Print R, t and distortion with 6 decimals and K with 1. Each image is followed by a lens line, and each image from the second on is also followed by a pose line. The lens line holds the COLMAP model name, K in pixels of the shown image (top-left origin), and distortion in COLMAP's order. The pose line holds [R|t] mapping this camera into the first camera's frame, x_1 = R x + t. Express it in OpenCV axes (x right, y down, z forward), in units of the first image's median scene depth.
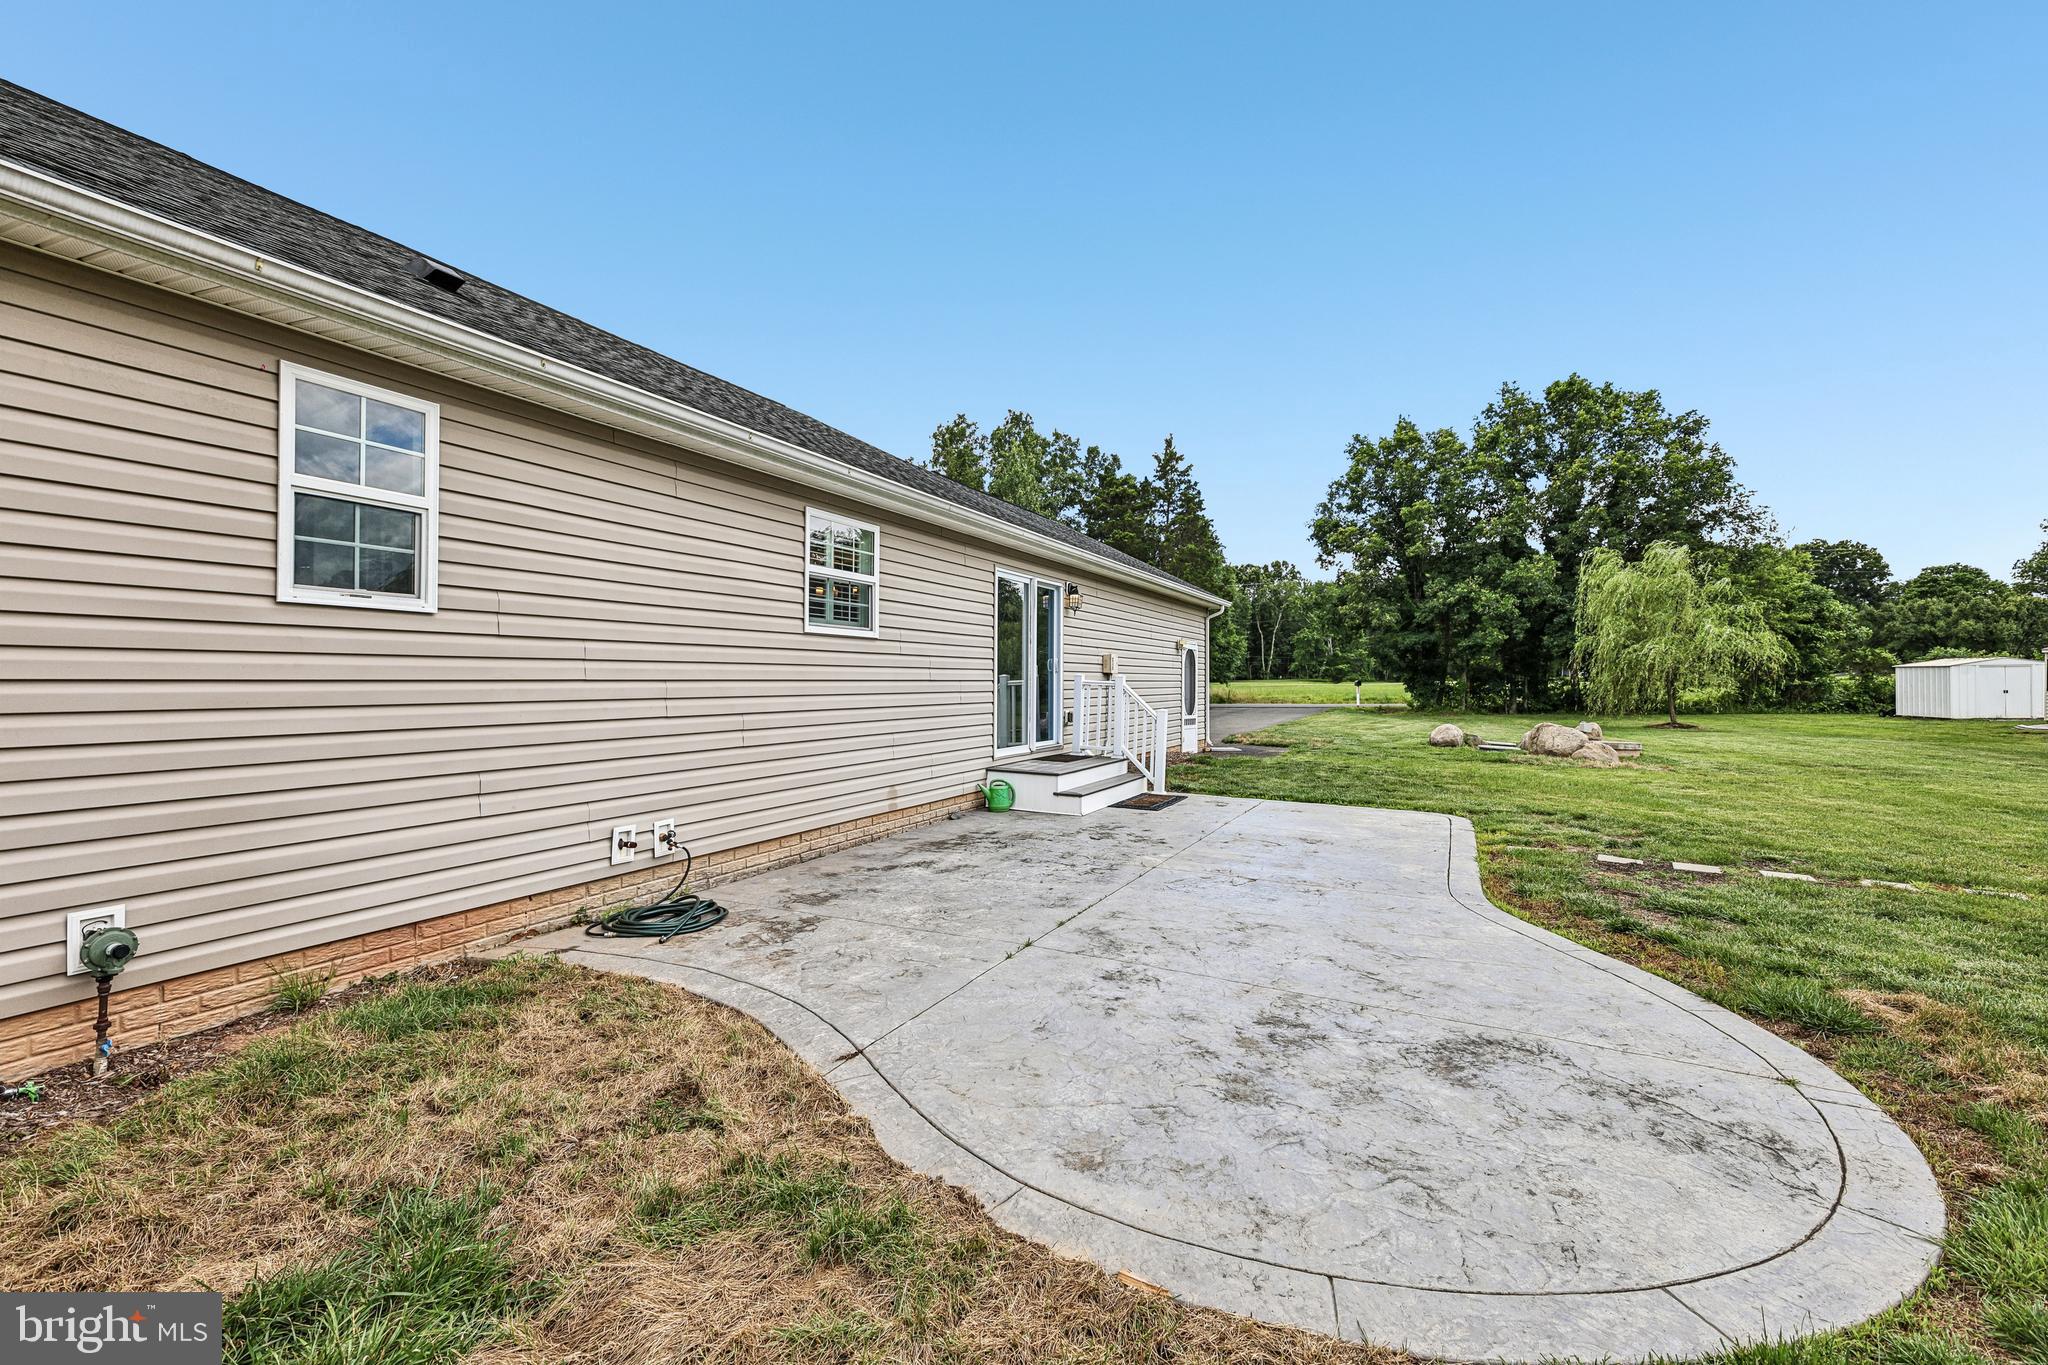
lens RADIAL K [[878.7, 0, 1024.0], [0, 878.7, 682.5], [0, 0, 1]] dist [-0.002165, 0.000119]
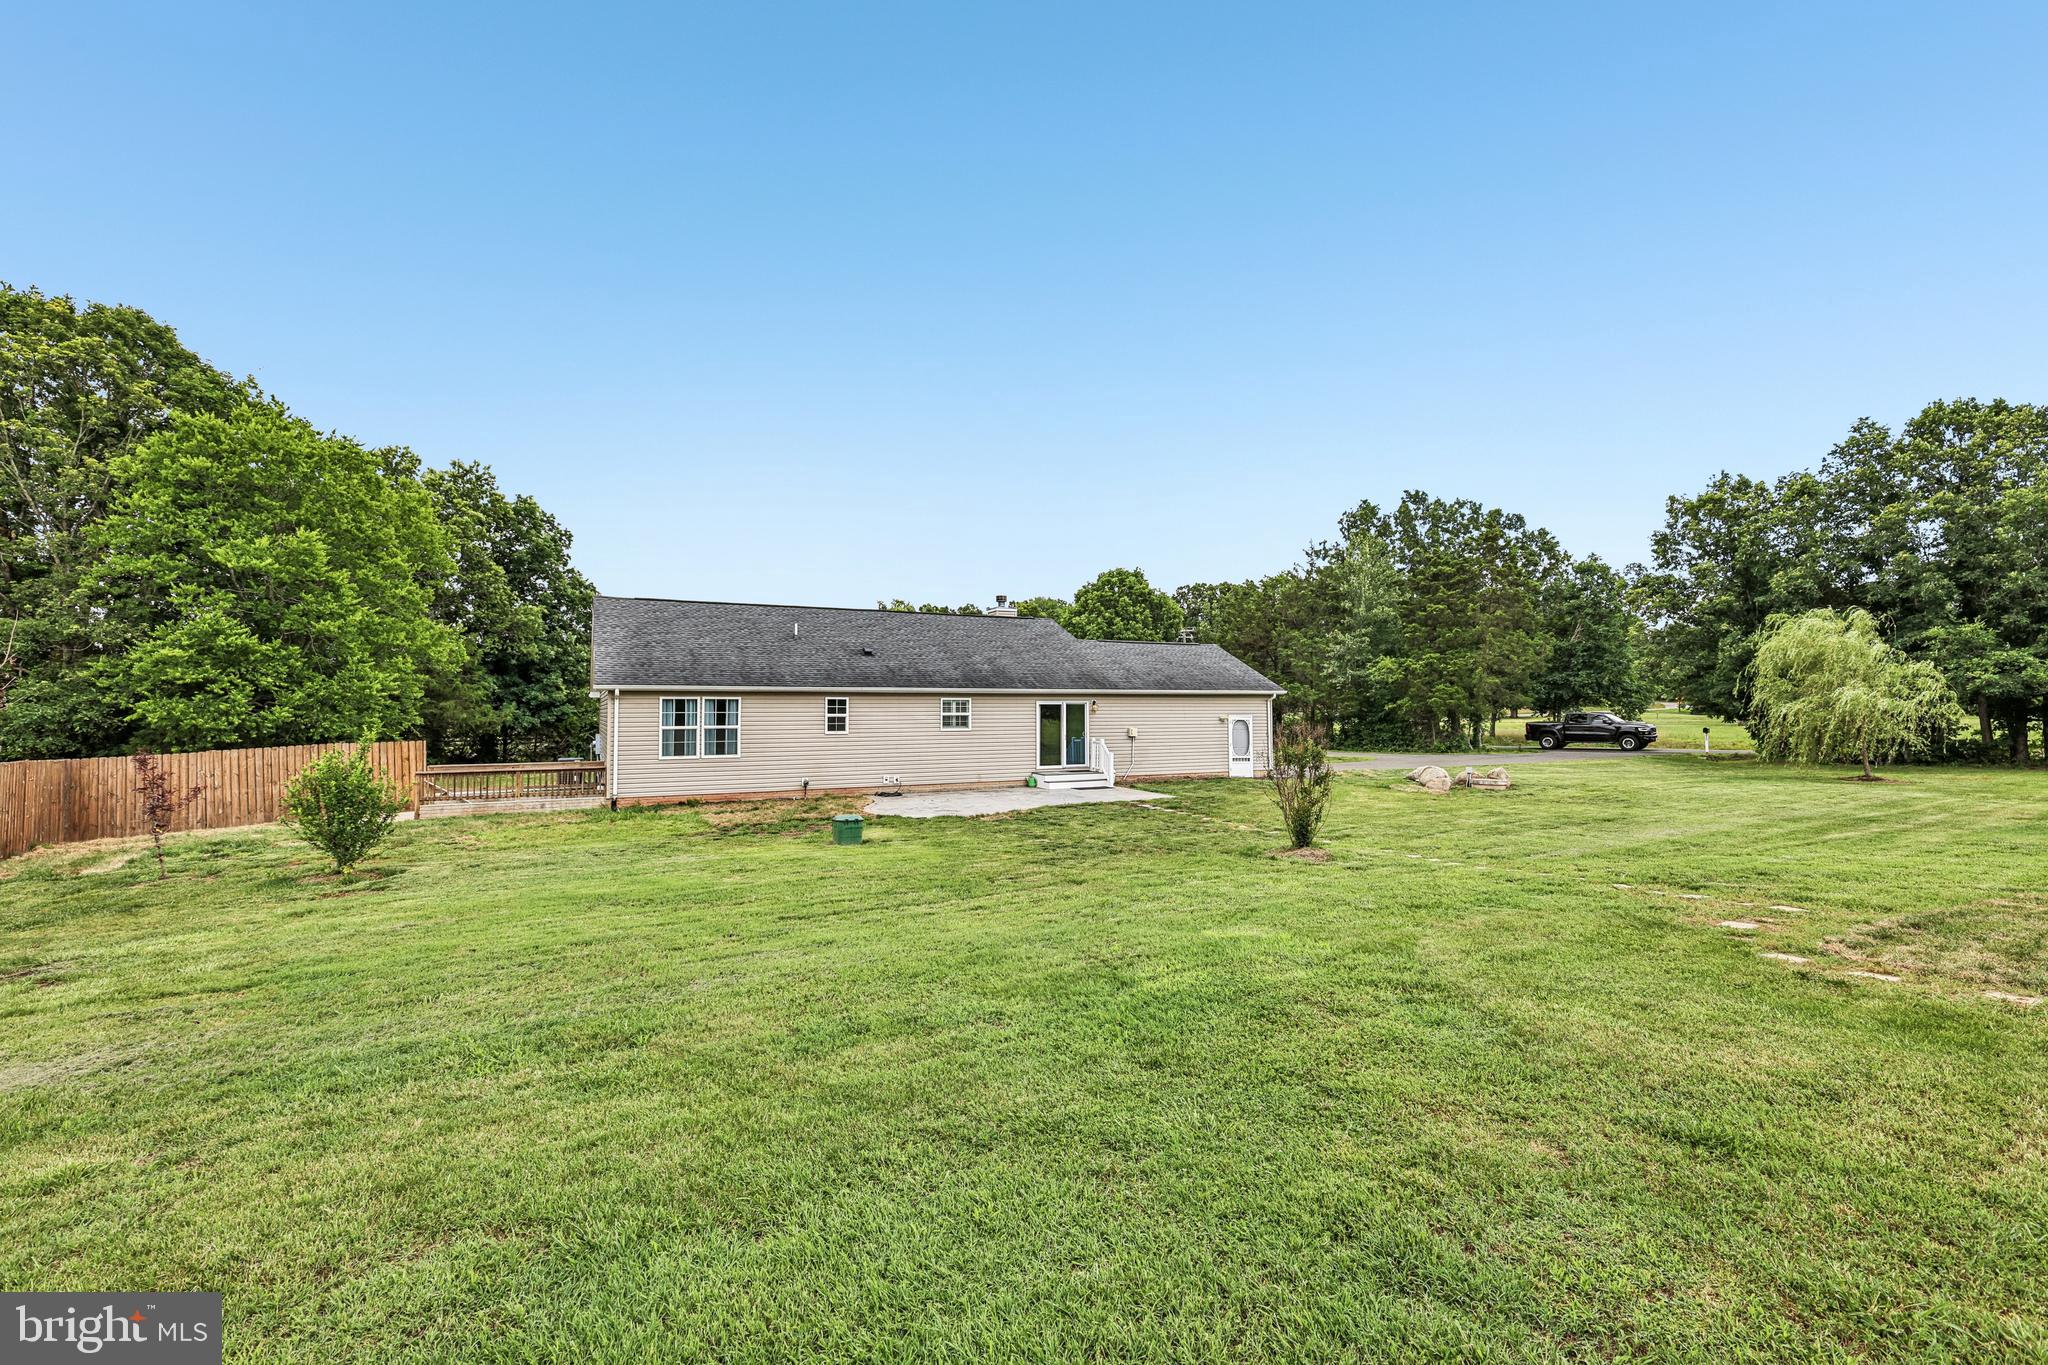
lens RADIAL K [[878.7, 0, 1024.0], [0, 878.7, 682.5], [0, 0, 1]] dist [-0.002165, 0.000119]
pose [[0.787420, -0.024400, -0.615934, 0.953923], [0.003648, 0.999383, -0.034926, -0.053003], [0.616407, 0.025255, 0.787023, -0.712670]]
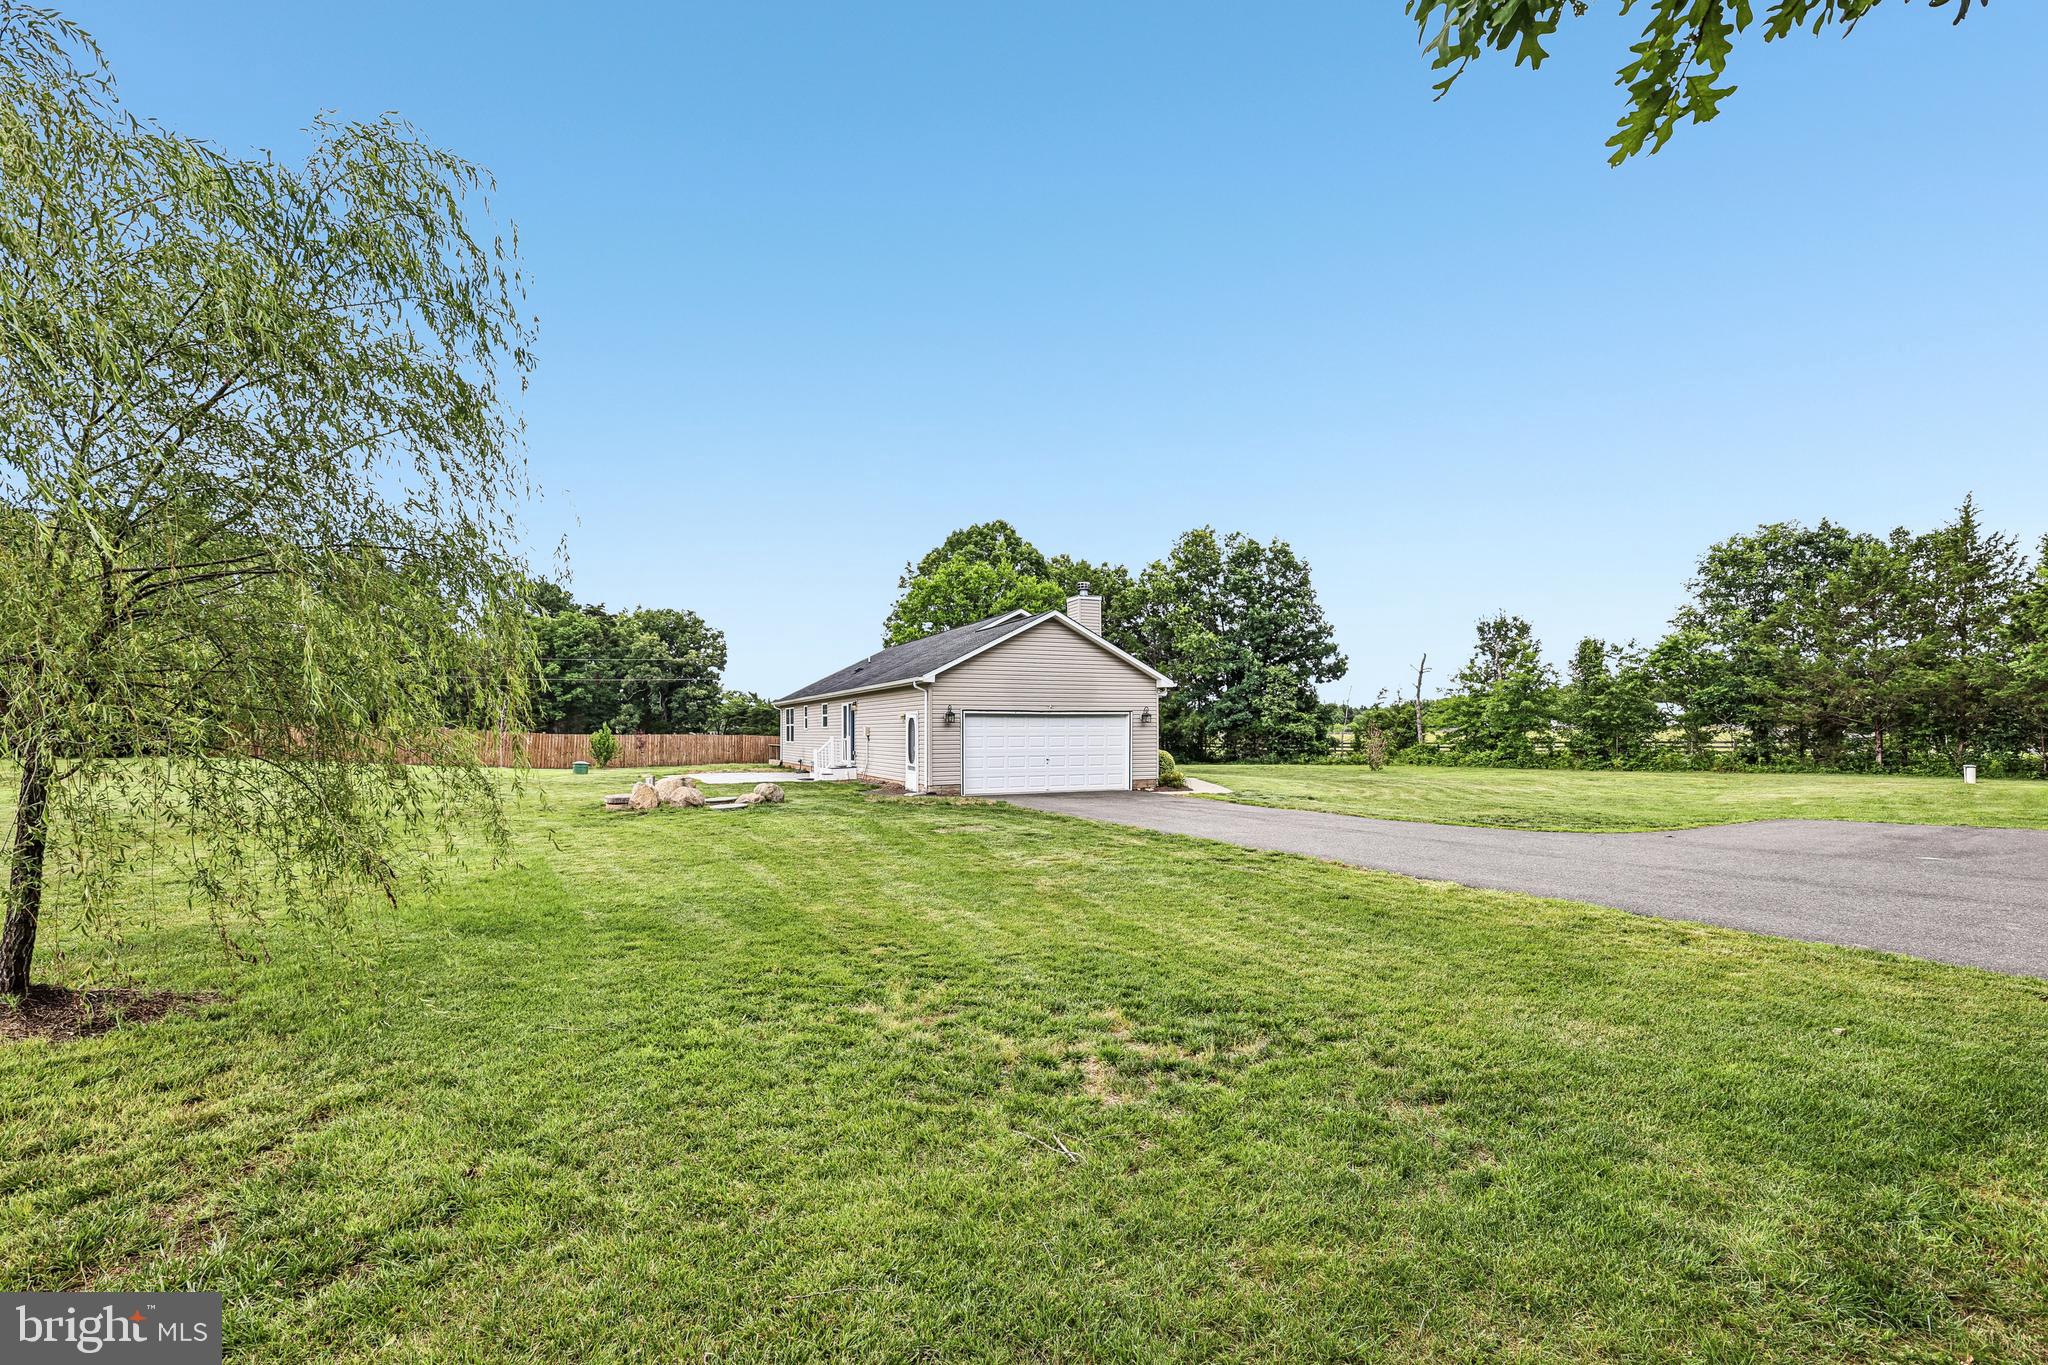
lens RADIAL K [[894.1, 0, 1017.4], [0, 894.1, 731.8], [0, 0, 1]] dist [0.000752, 0.000058]
pose [[-0.642136, -0.002188, -0.766587, 1.187307], [-0.001772, 0.999997, -0.001371, -0.012772], [0.766589, 0.000478, -0.642138, 2.074417]]
